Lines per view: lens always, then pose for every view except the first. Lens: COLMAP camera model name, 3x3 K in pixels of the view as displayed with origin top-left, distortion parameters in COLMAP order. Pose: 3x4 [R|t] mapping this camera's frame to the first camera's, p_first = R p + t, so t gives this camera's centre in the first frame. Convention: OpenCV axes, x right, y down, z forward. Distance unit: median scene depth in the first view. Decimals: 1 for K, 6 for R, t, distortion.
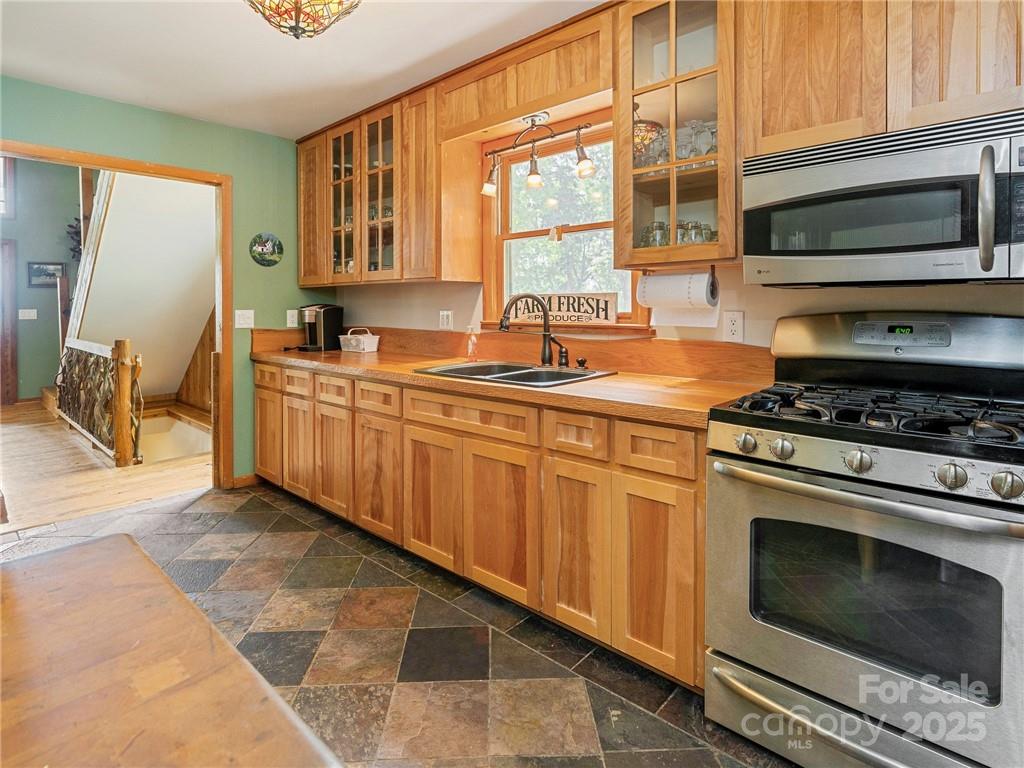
lens RADIAL K [[541.2, 0, 506.2], [0, 541.2, 386.8], [0, 0, 1]] dist [0.000155, 0.000951]
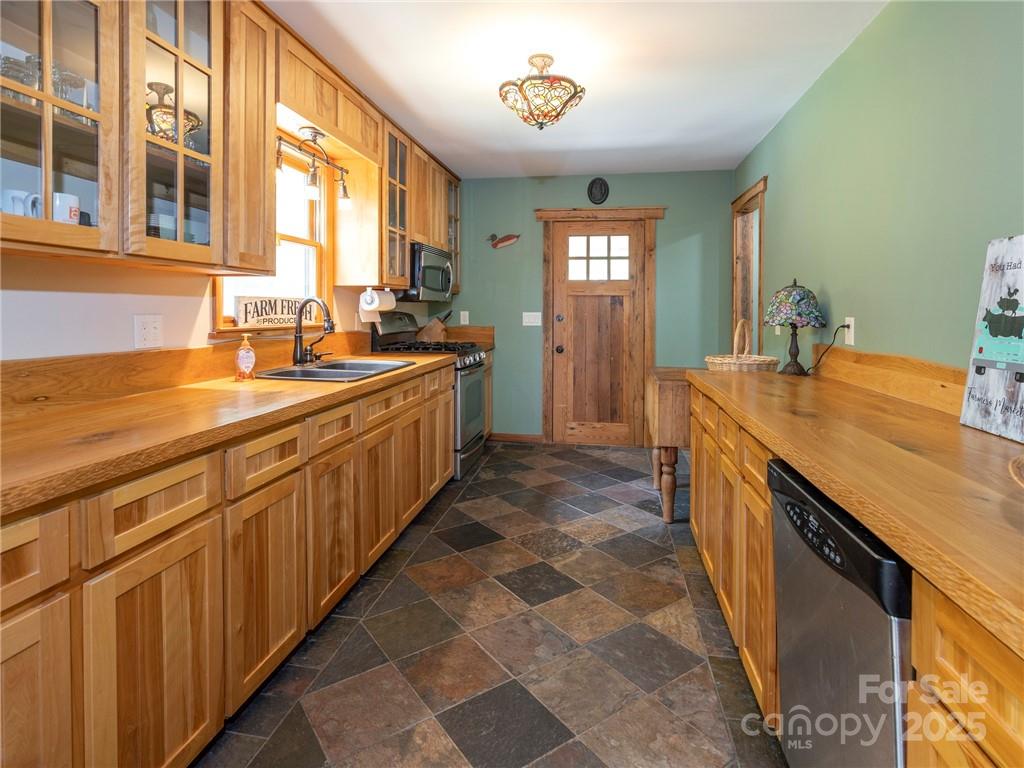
lens RADIAL K [[541.2, 0, 506.2], [0, 541.2, 386.8], [0, 0, 1]] dist [0.000155, 0.000951]
pose [[-0.538792, -0.128421, 0.832593, -1.063140], [0.110421, 0.969021, 0.220921, -0.190363], [-0.835171, 0.210966, -0.507920, 1.219606]]
